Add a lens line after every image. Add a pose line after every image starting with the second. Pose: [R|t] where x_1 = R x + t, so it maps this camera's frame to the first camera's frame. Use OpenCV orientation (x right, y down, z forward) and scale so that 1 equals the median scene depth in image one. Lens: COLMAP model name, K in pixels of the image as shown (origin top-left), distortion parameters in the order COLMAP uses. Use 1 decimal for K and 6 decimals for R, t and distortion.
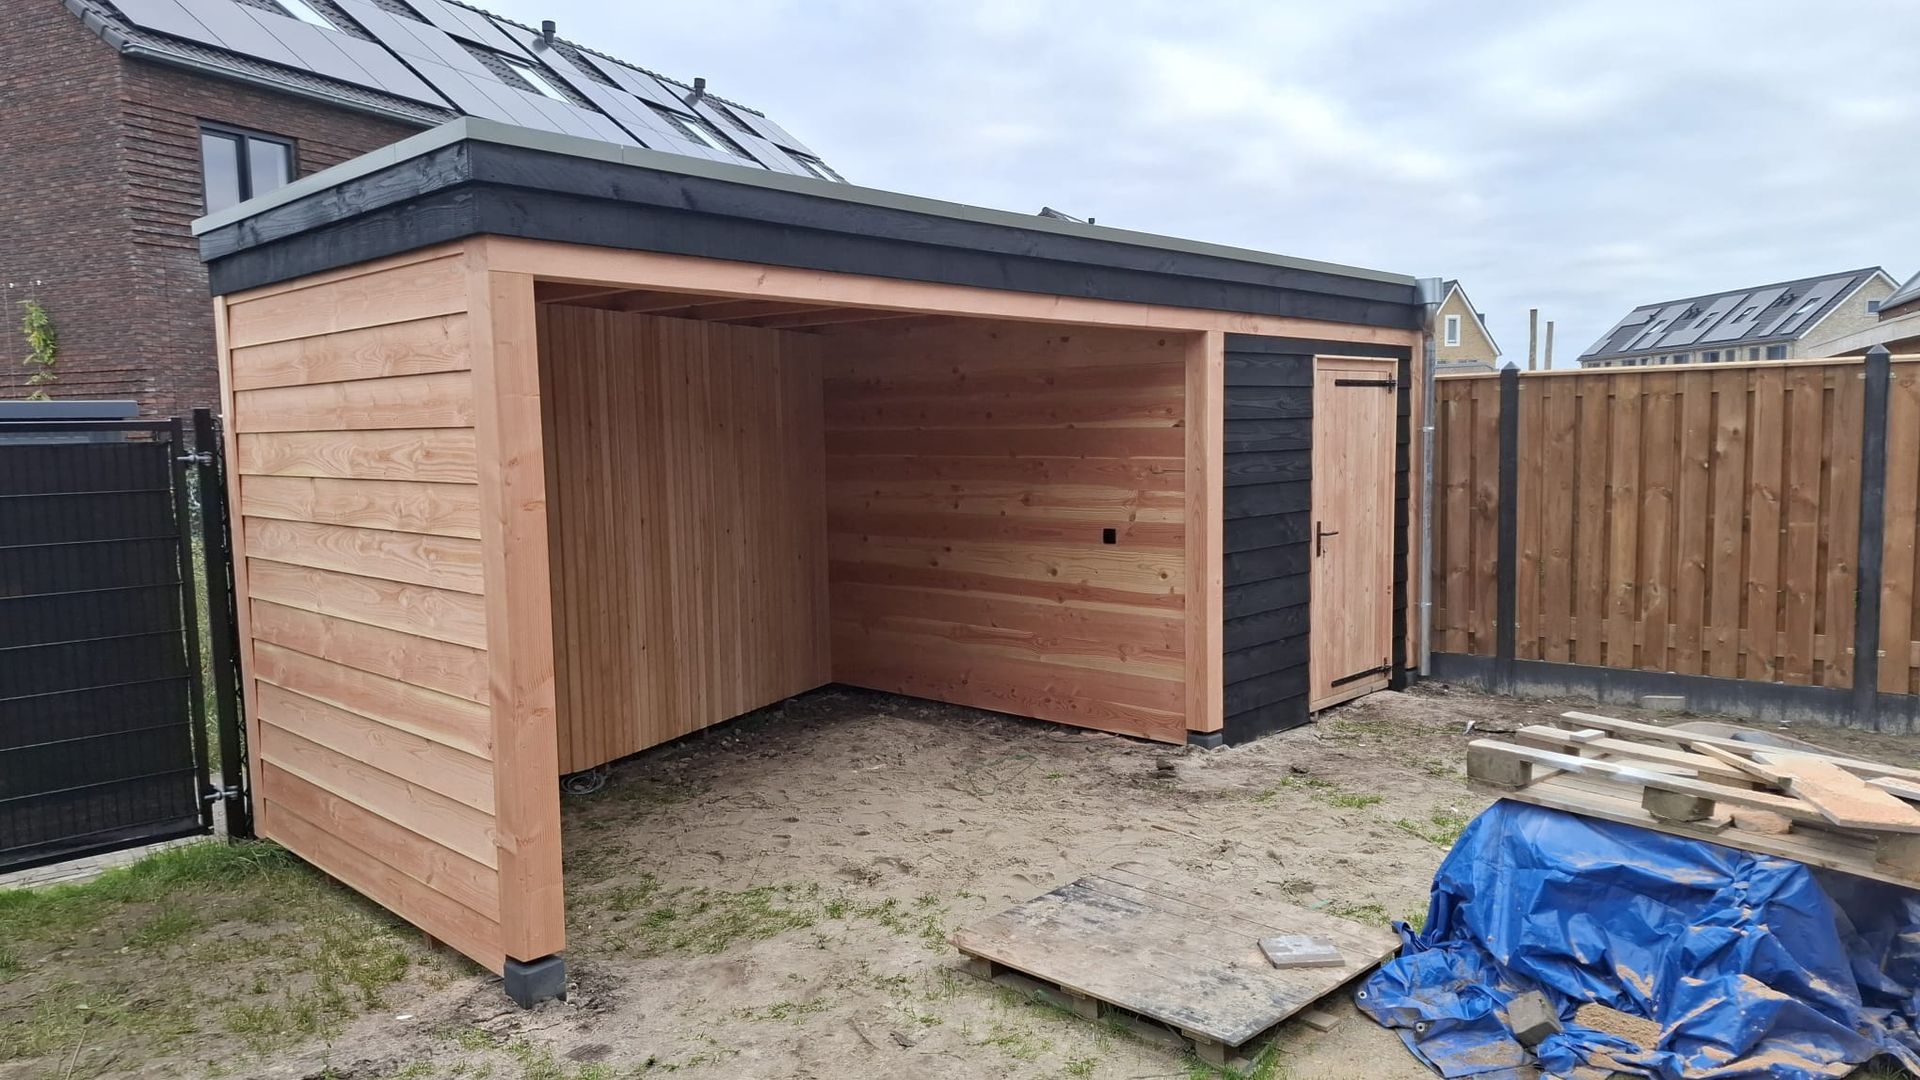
lens RADIAL K [[1345.0, 0, 998.5], [0, 1345.0, 549.6], [0, 0, 1]] dist [0.039983, -0.048602]
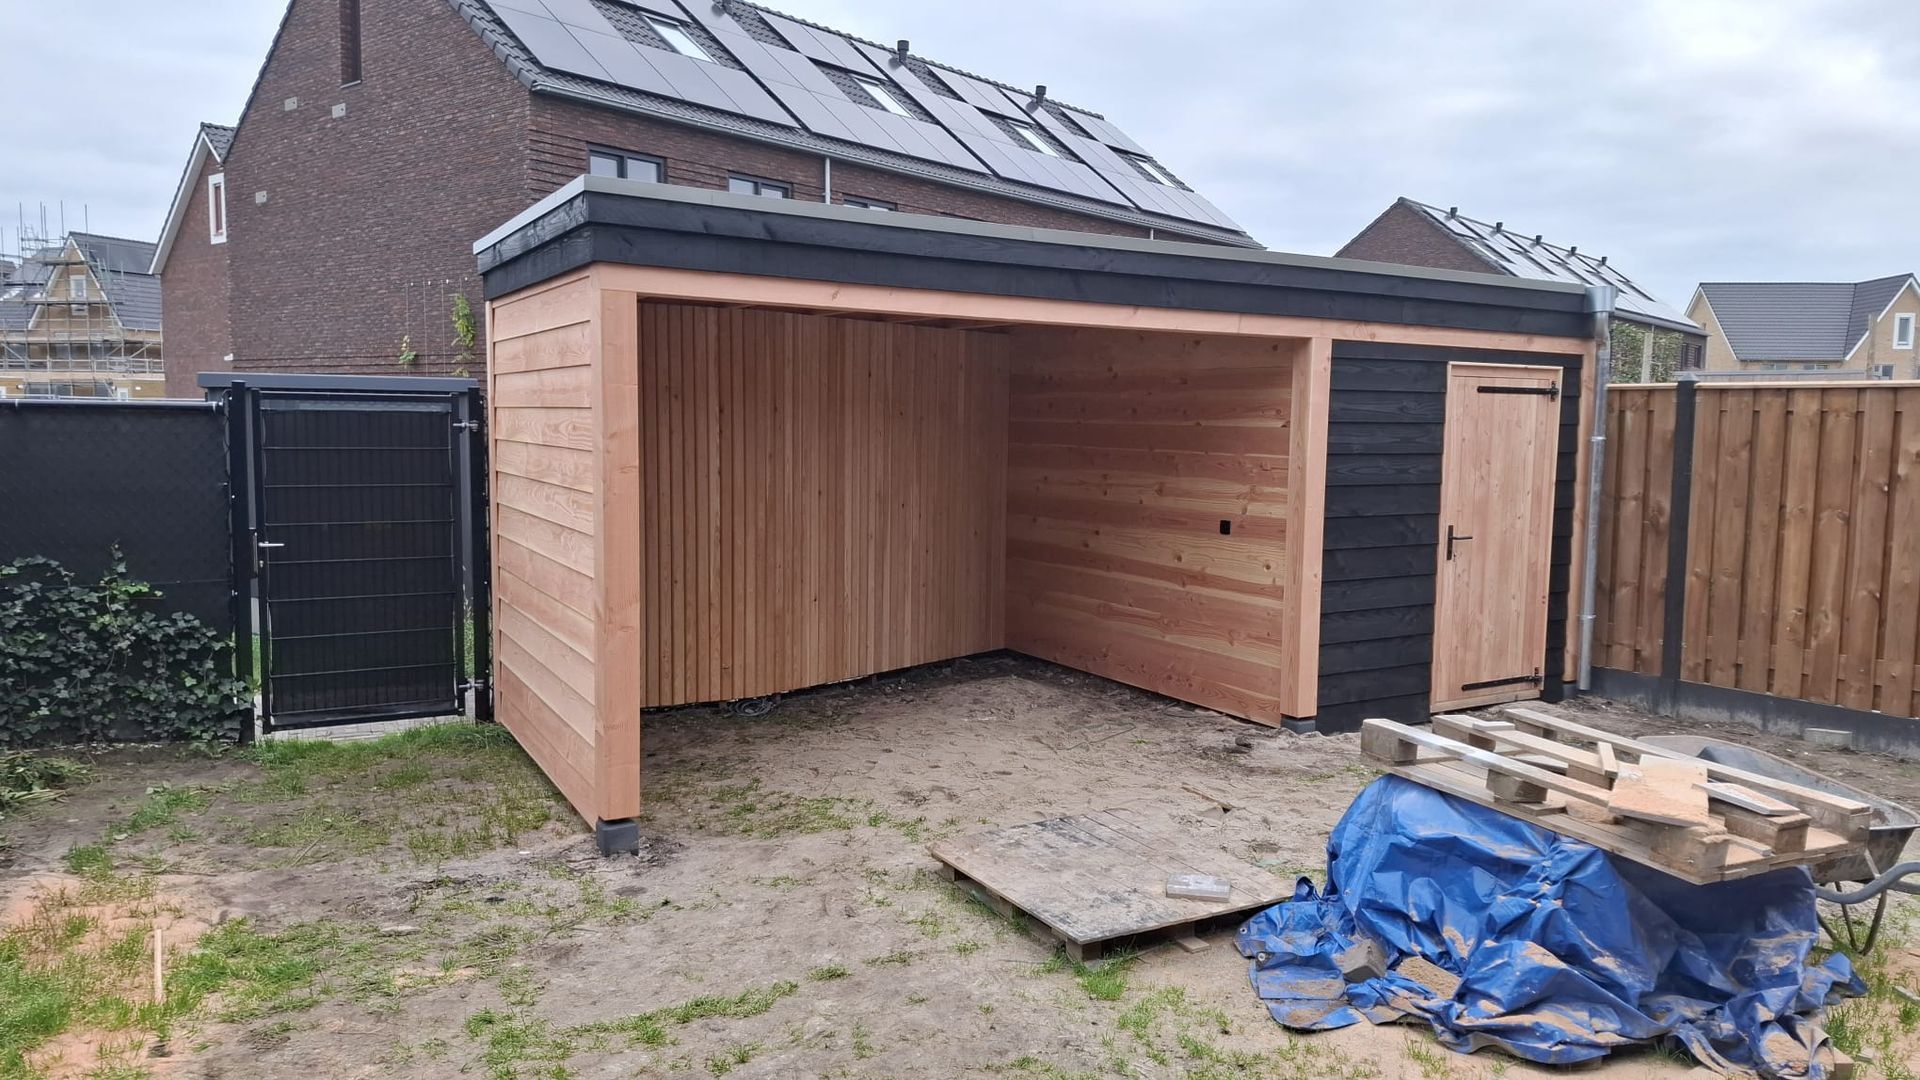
lens RADIAL K [[1345.0, 0, 978.3], [0, 1345.0, 524.6], [0, 0, 1]] dist [0.039983, -0.048602]
pose [[0.958932, 0.054632, -0.278326, 0.238336], [-0.058103, 0.998302, -0.004234, 0.004645], [0.277622, 0.020232, 0.960477, -0.105255]]
